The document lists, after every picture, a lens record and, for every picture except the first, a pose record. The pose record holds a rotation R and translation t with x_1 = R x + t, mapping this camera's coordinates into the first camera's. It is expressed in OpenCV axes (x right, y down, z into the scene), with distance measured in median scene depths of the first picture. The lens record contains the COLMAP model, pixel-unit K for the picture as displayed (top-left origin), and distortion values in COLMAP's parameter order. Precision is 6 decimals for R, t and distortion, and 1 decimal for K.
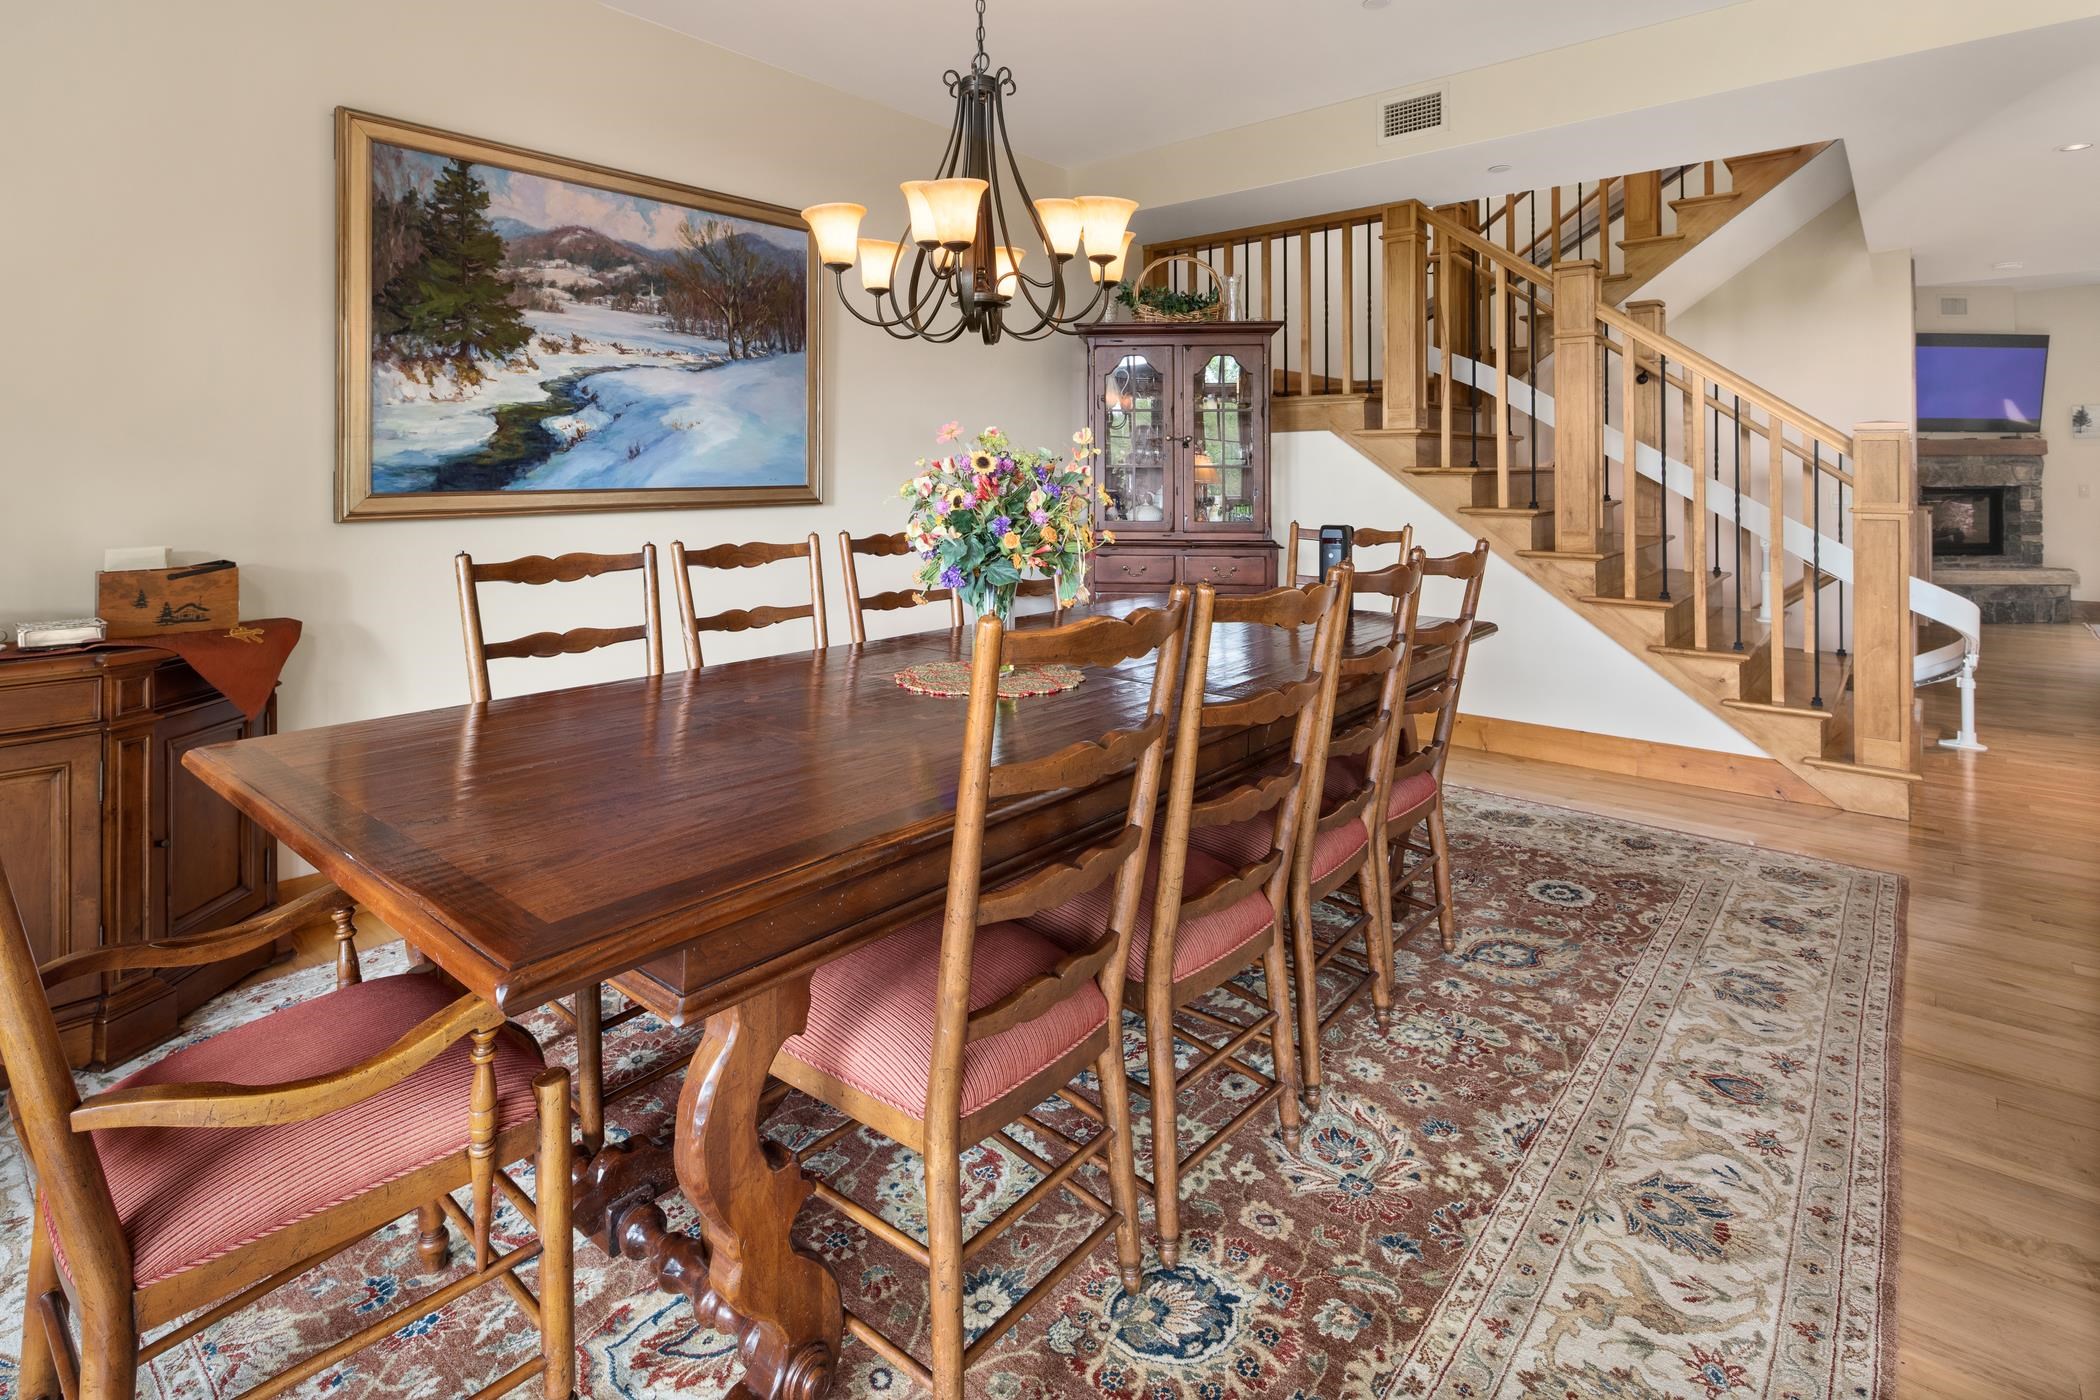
lens RADIAL K [[1023.6, 0, 1043.4], [0, 1023.6, 467.8], [0, 0, 1]] dist [0.004424, -0.004585]
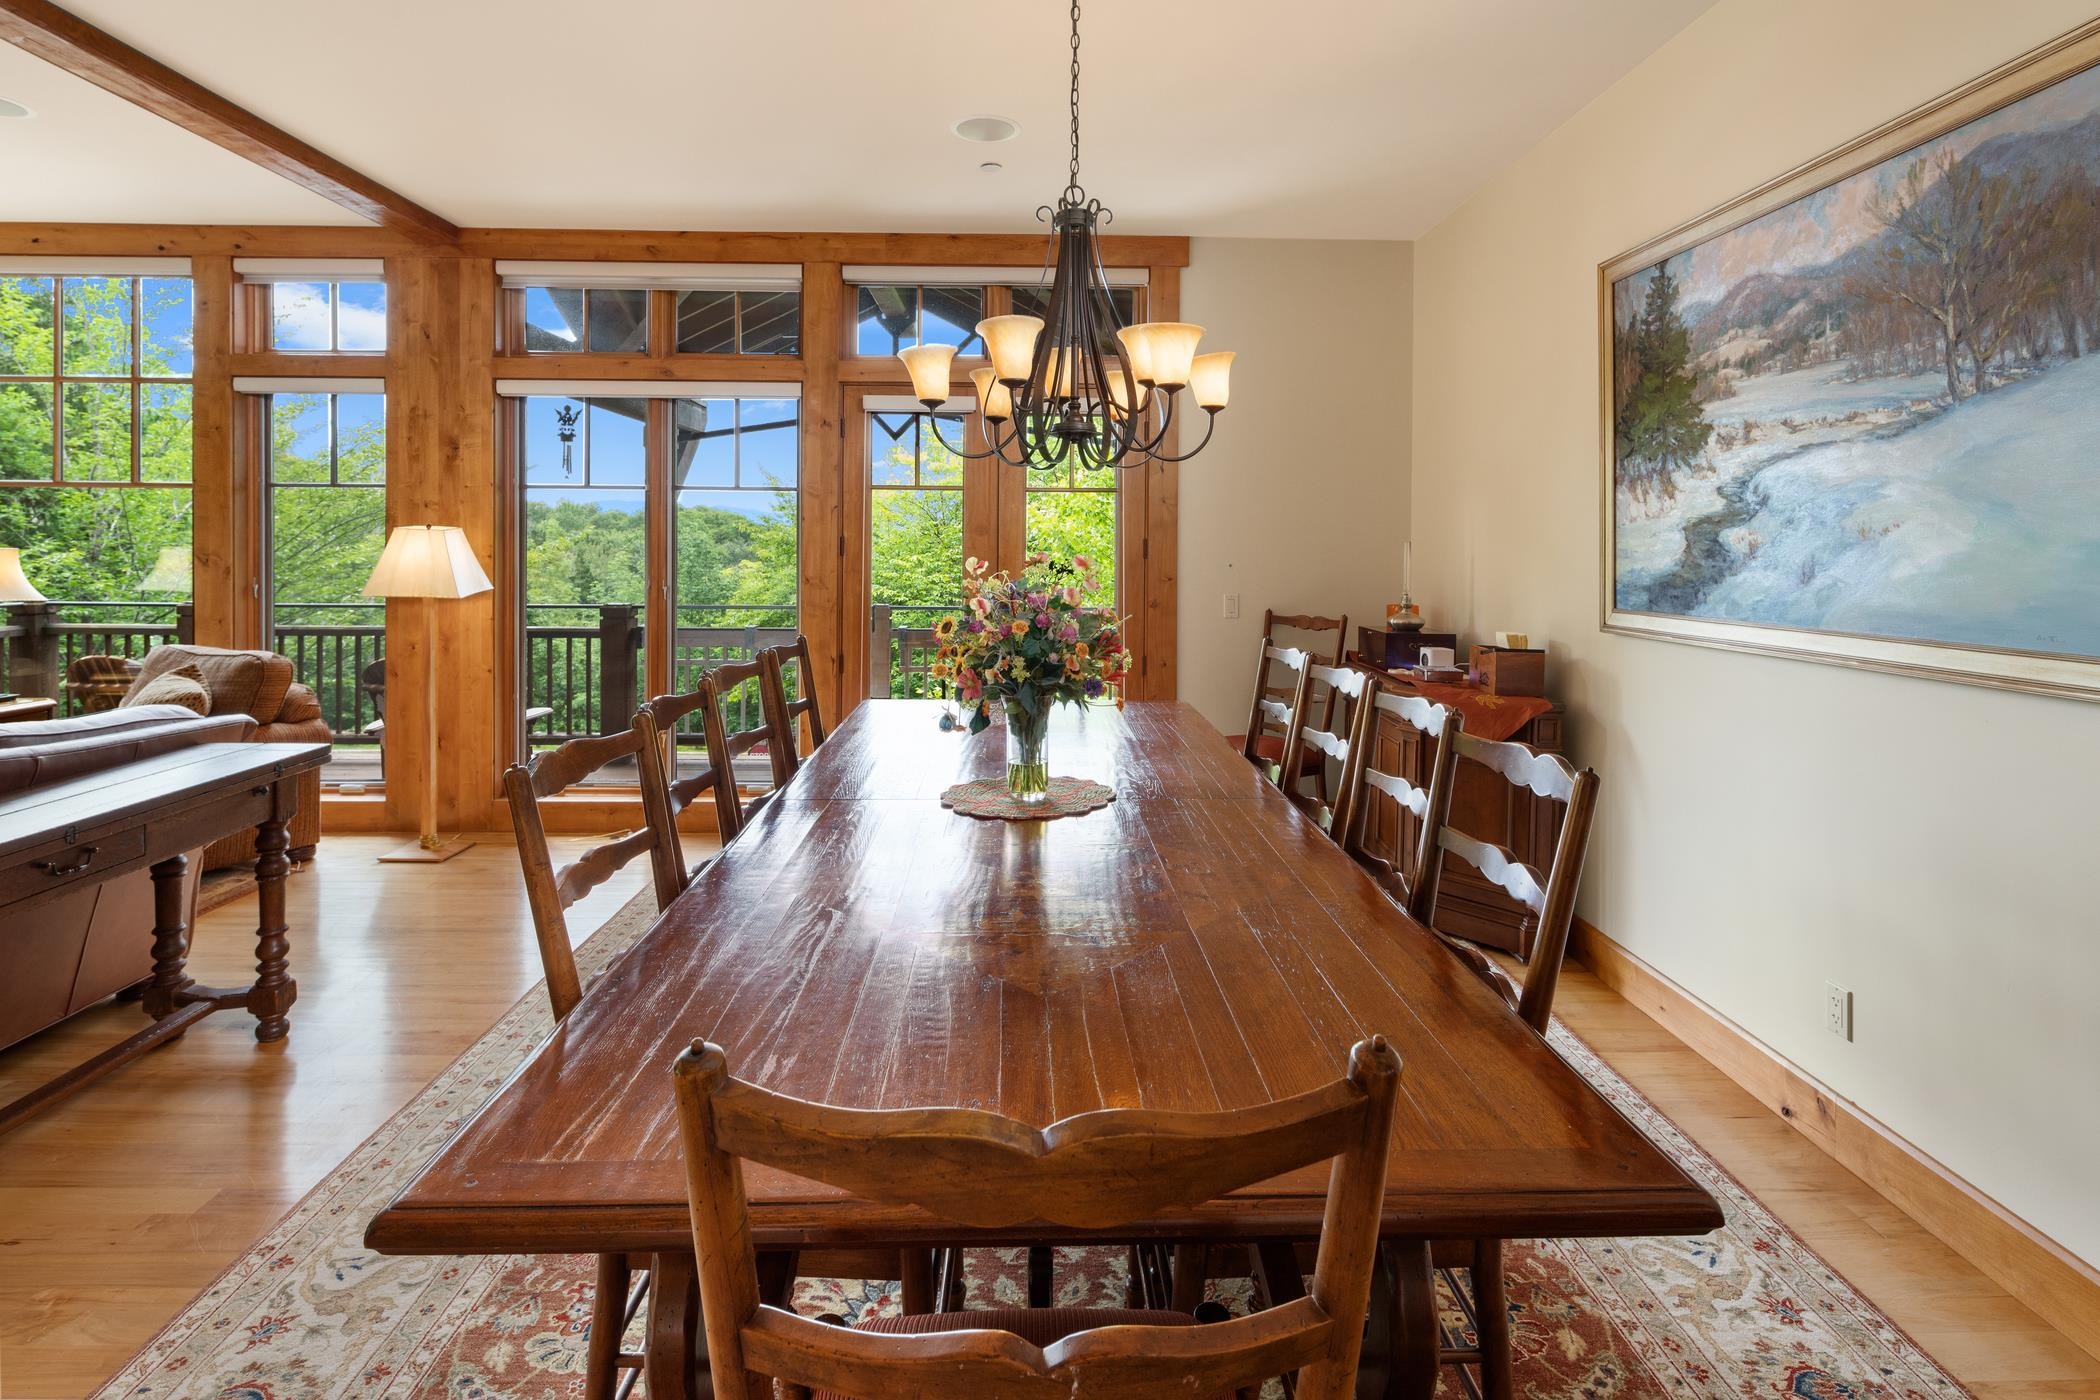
lens RADIAL K [[1023.6, 0, 1056.1], [0, 1023.6, 552.3], [0, 0, 1]] dist [0.004424, -0.004585]
pose [[-0.740540, 0.006538, -0.671981, 0.446595], [0.002459, 0.999972, 0.007018, -0.037613], [0.672008, 0.003545, -0.740535, 1.226863]]
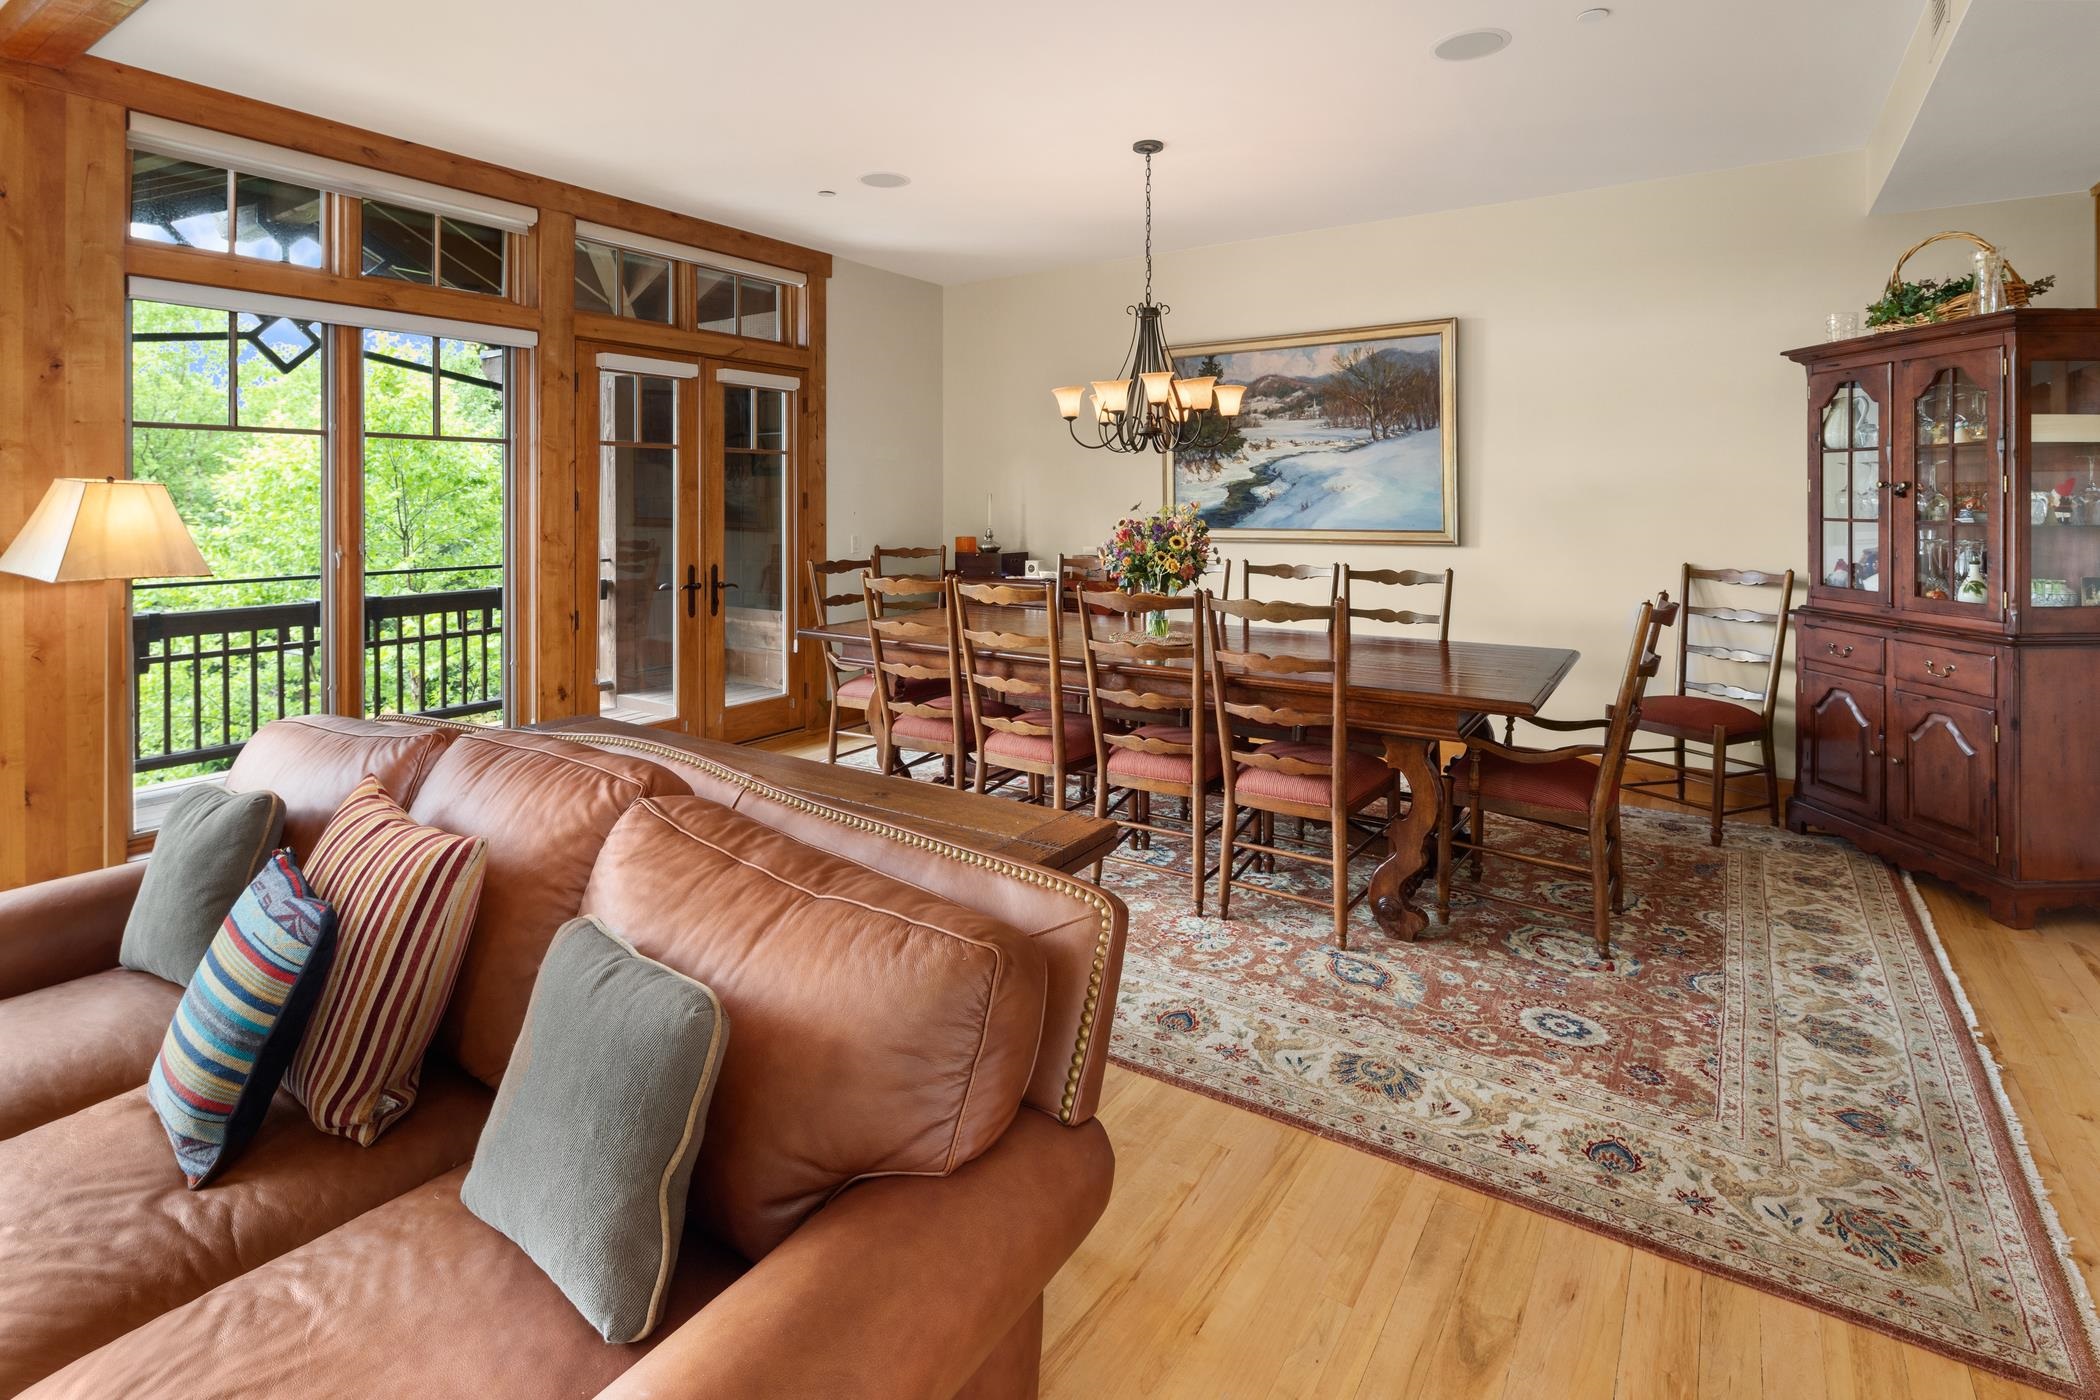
lens RADIAL K [[1023.6, 0, 1029.1], [0, 1023.6, 494.9], [0, 0, 1]] dist [0.004424, -0.004585]
pose [[0.115429, 0.002017, -0.993314, 1.199910], [0.009433, 0.999951, 0.003126, -0.044836], [0.993271, -0.009730, 0.115404, 0.406858]]
